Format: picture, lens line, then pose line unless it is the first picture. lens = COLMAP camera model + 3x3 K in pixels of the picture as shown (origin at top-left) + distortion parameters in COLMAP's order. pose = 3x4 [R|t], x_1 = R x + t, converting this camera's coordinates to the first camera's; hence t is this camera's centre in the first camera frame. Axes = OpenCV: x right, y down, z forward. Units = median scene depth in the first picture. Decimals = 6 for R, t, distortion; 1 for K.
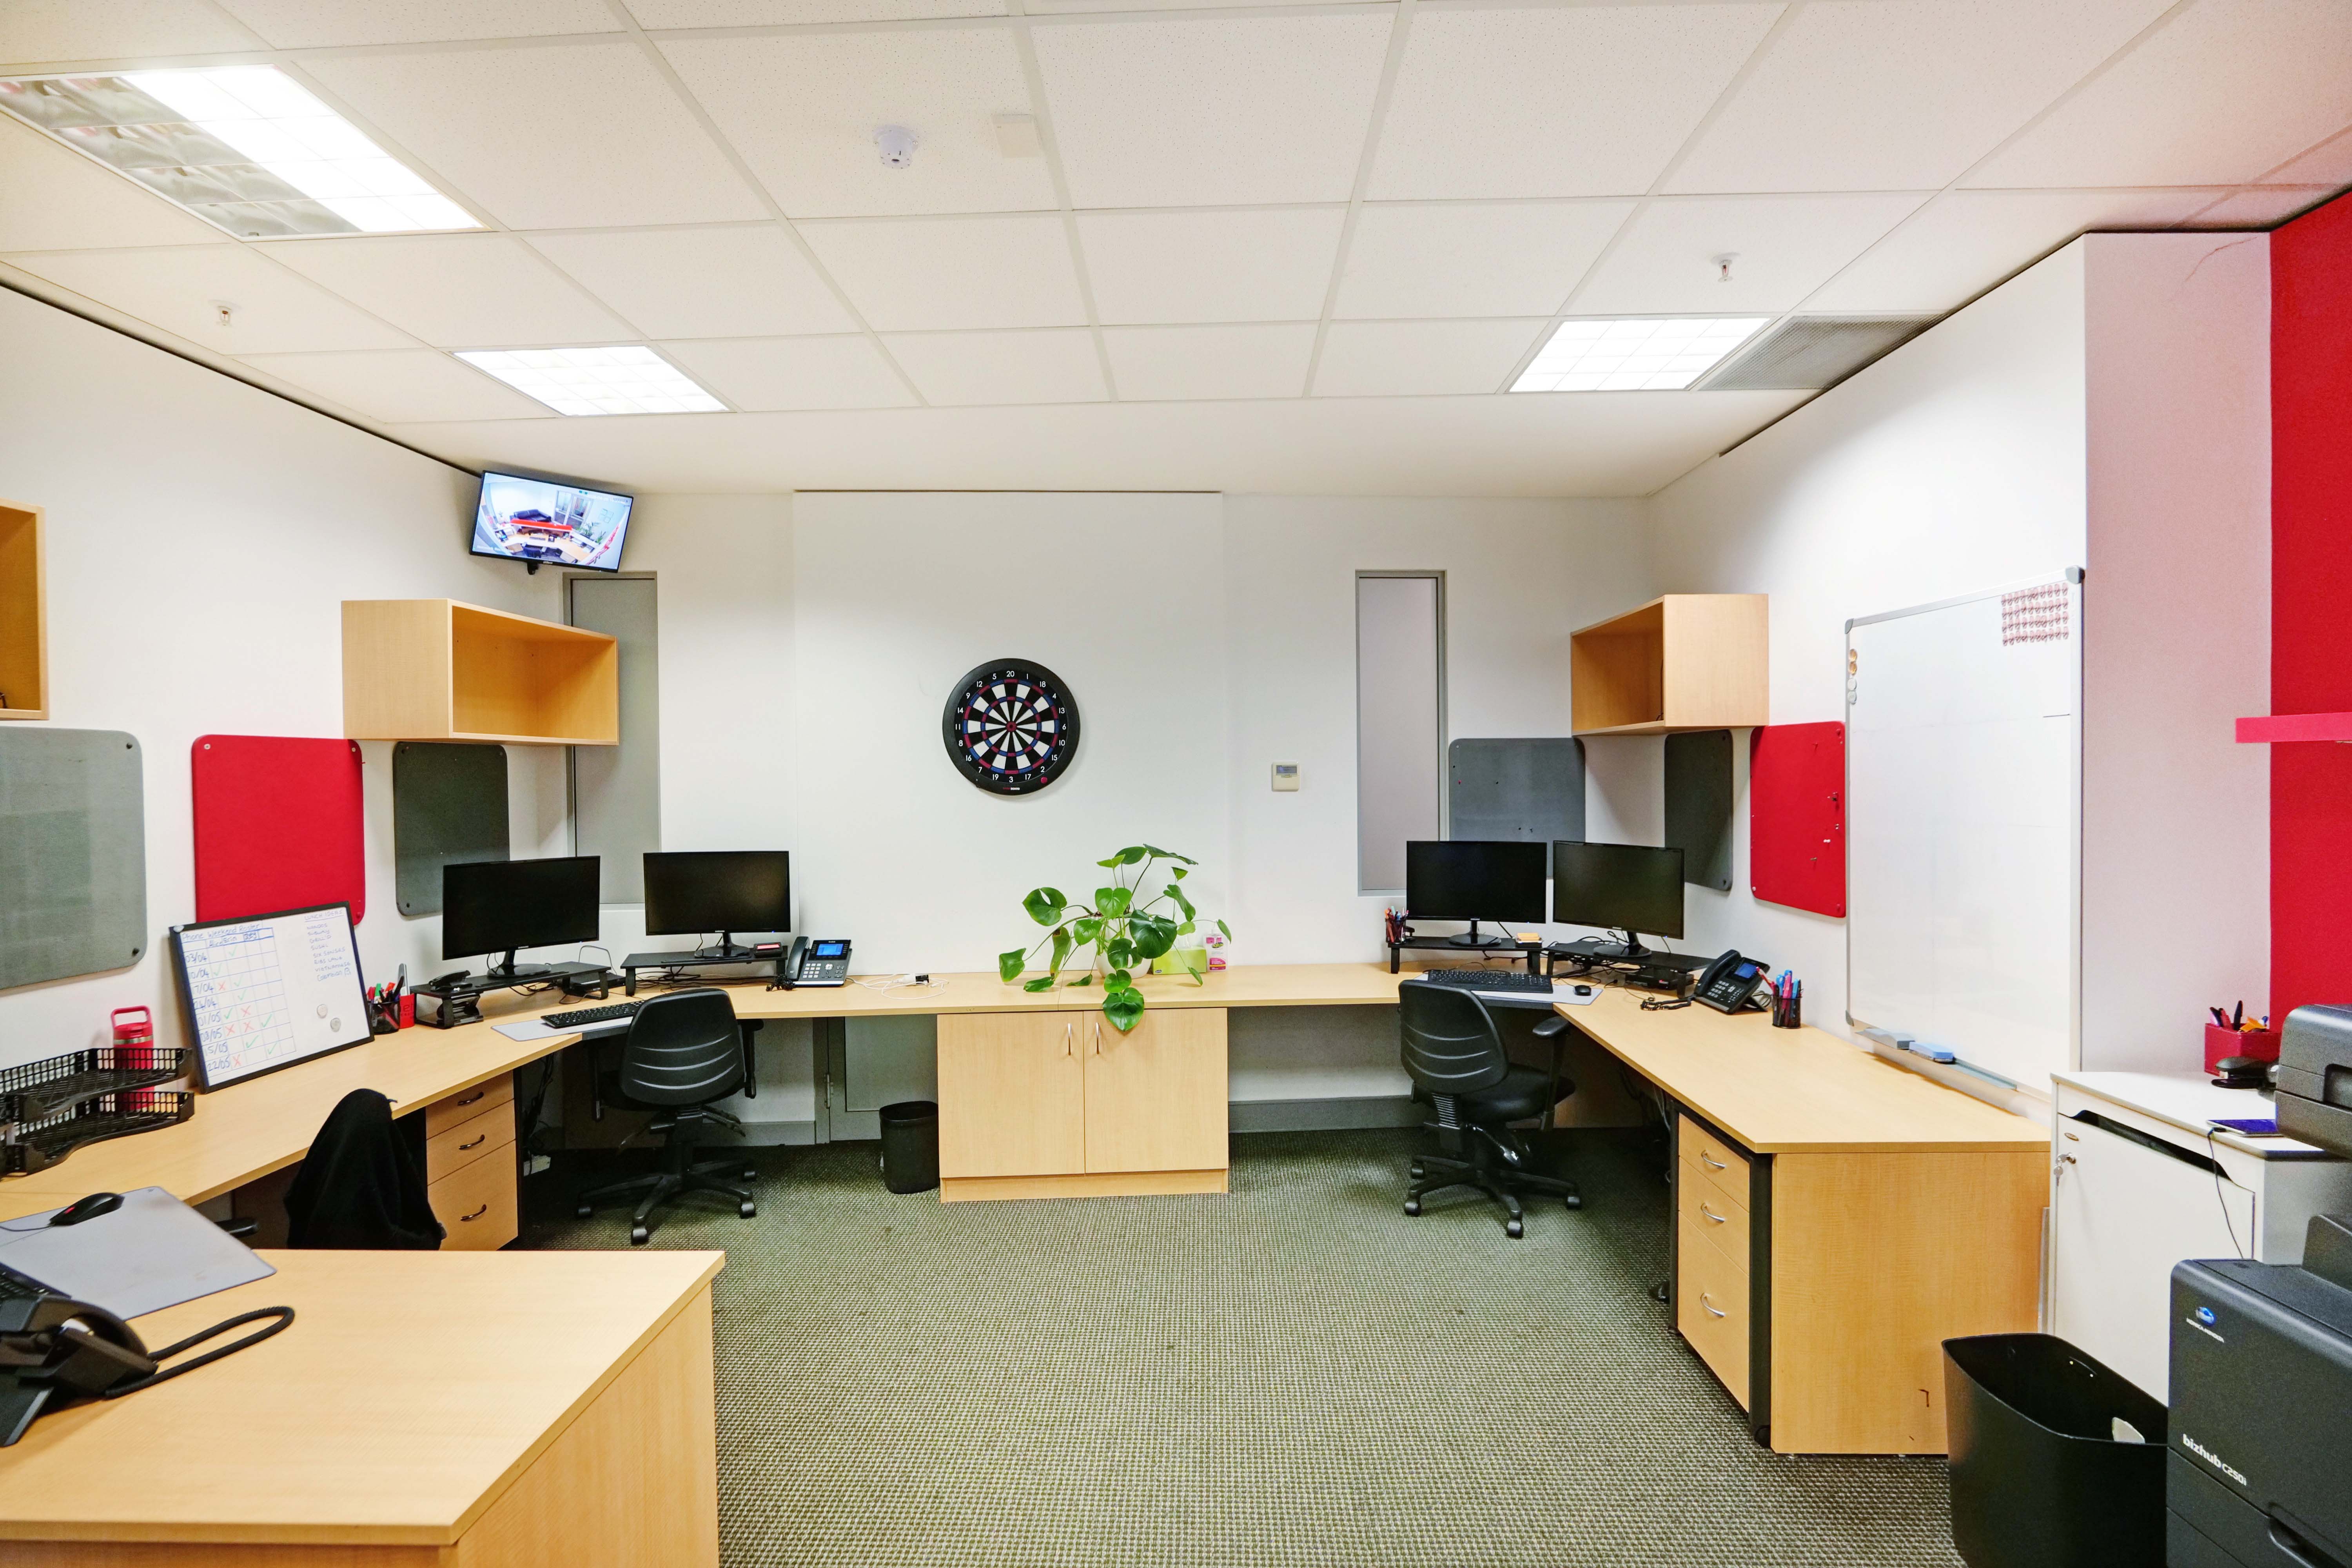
lens RADIAL K [[1102.5, 0, 1184.1], [0, 1102.5, 778.7], [0, 0, 1]] dist [-0.007576, 0.002739]
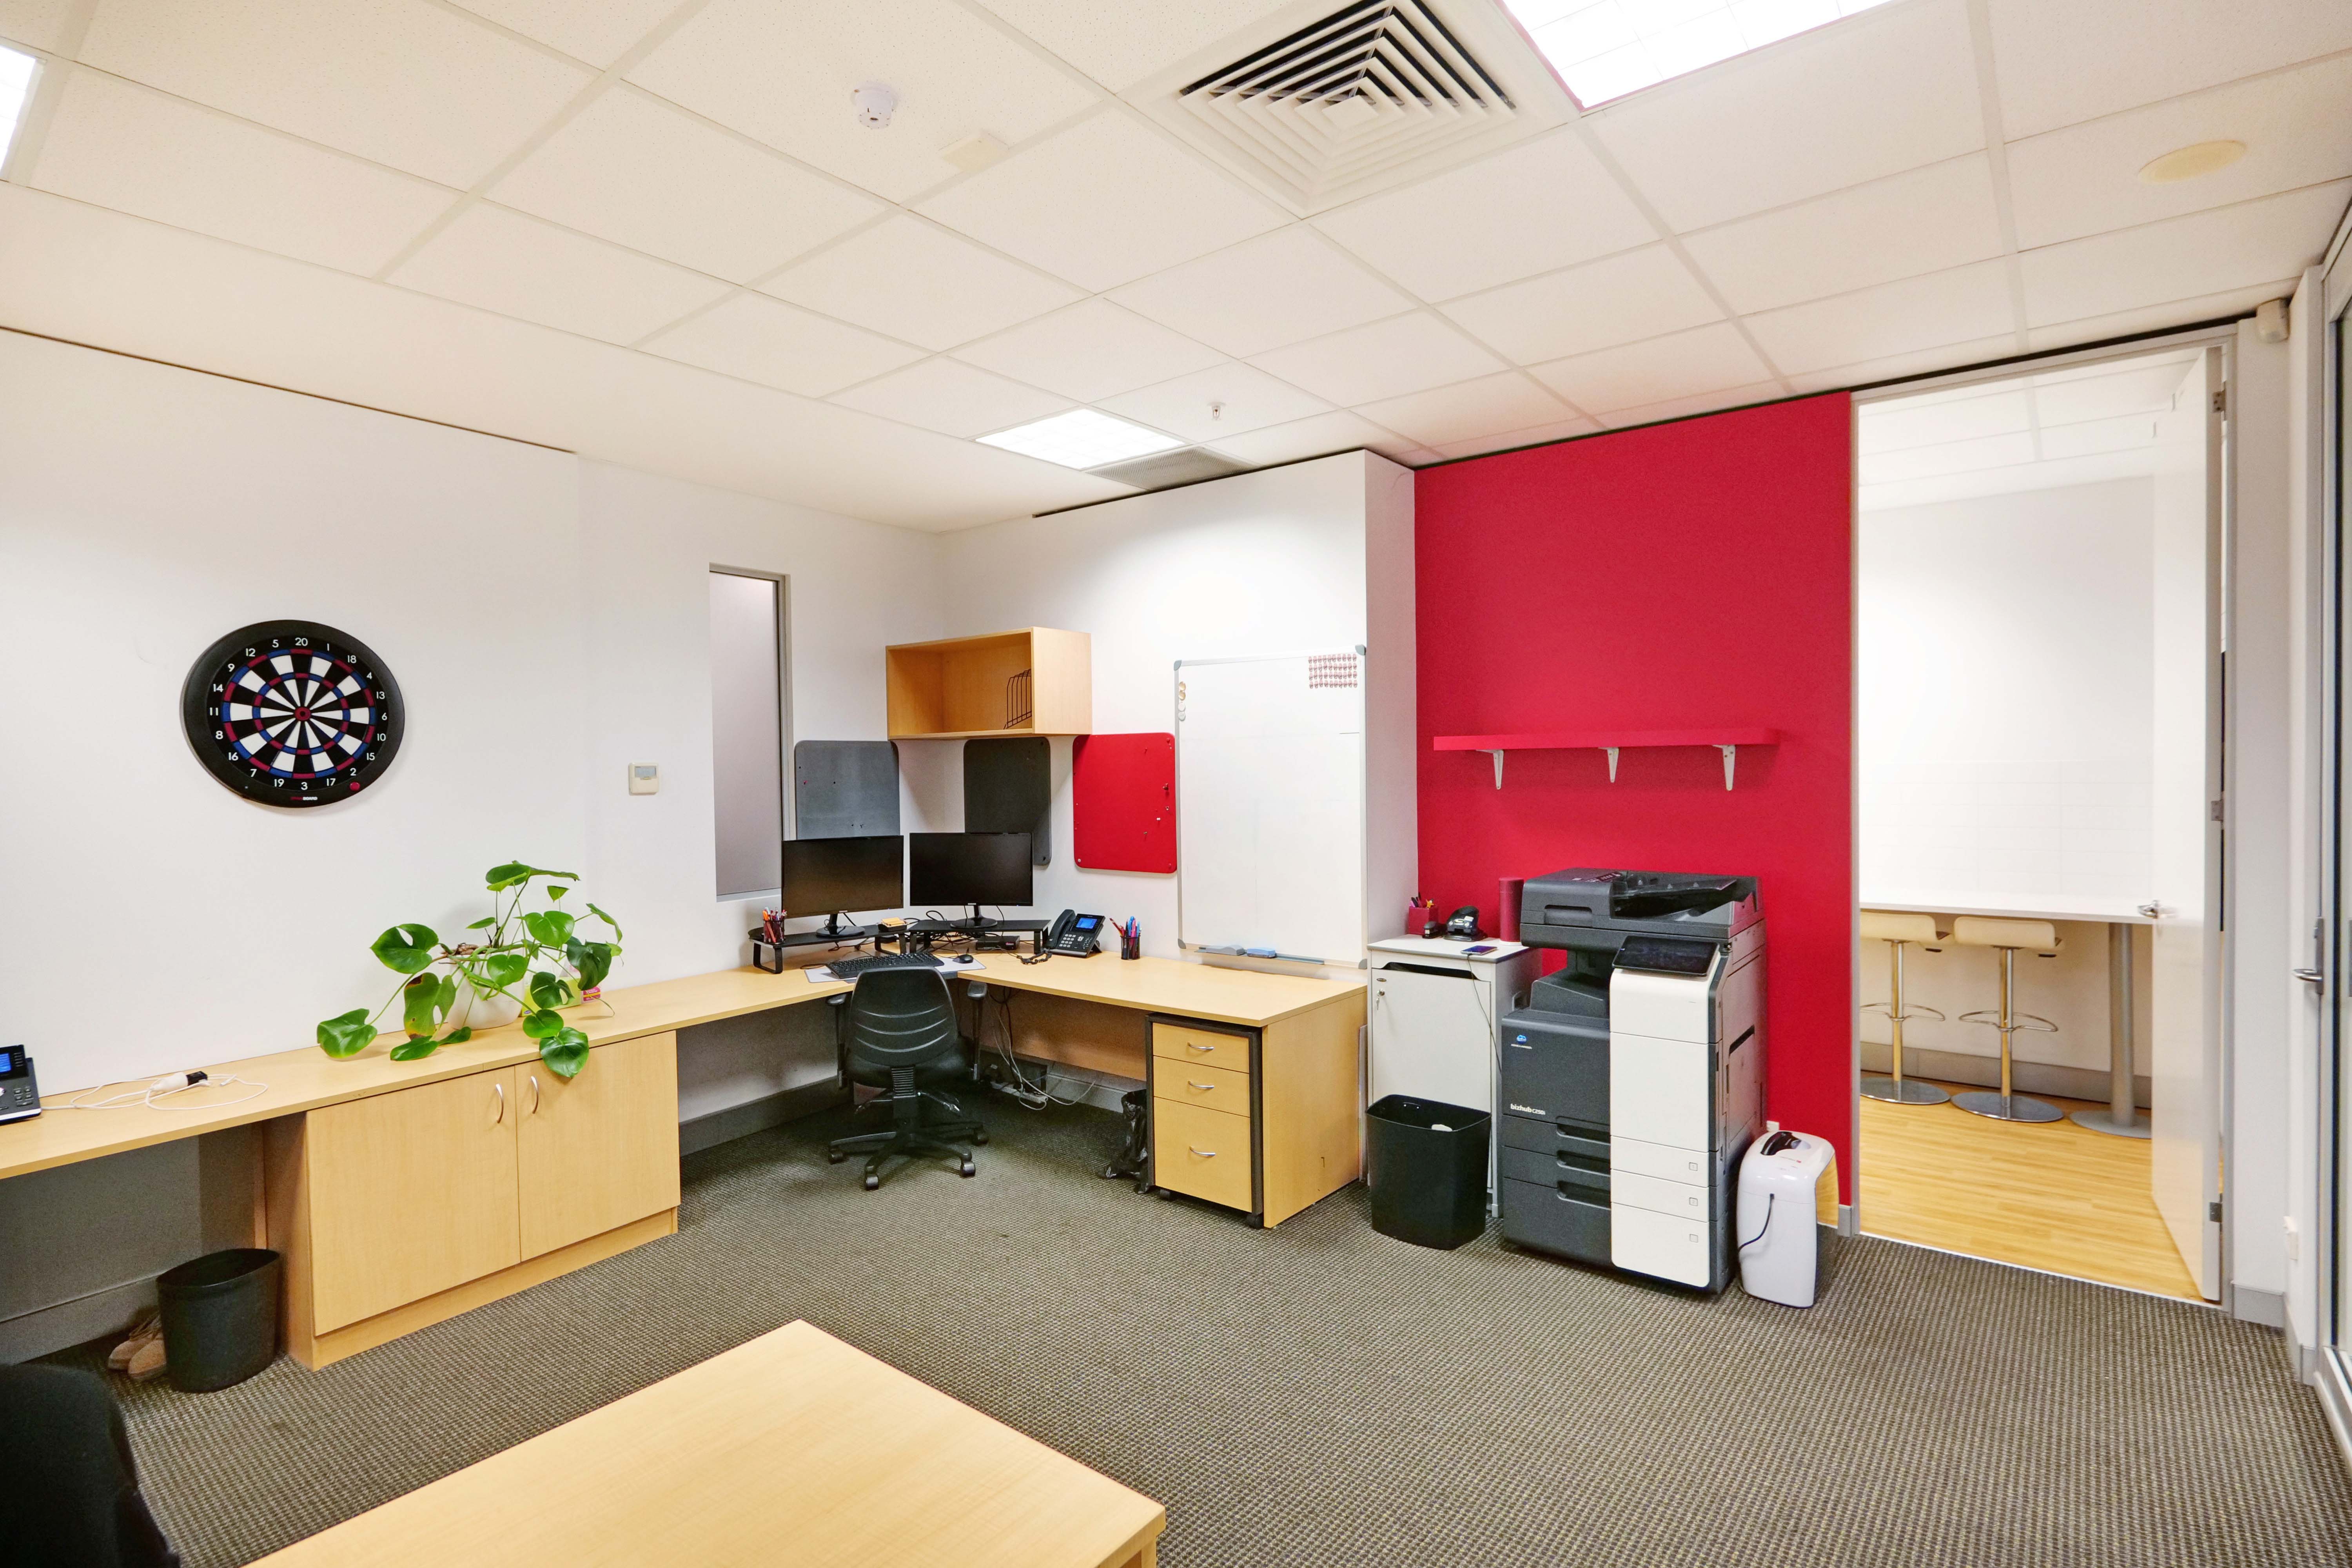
lens RADIAL K [[1102.5, 0, 1181.0], [0, 1102.5, 778.7], [0, 0, 1]] dist [-0.007576, 0.002739]
pose [[0.621511, -0.010933, 0.783329, -0.391819], [0.013702, 0.999901, 0.003085, 0.001795], [-0.783286, 0.008815, 0.621599, 0.094678]]
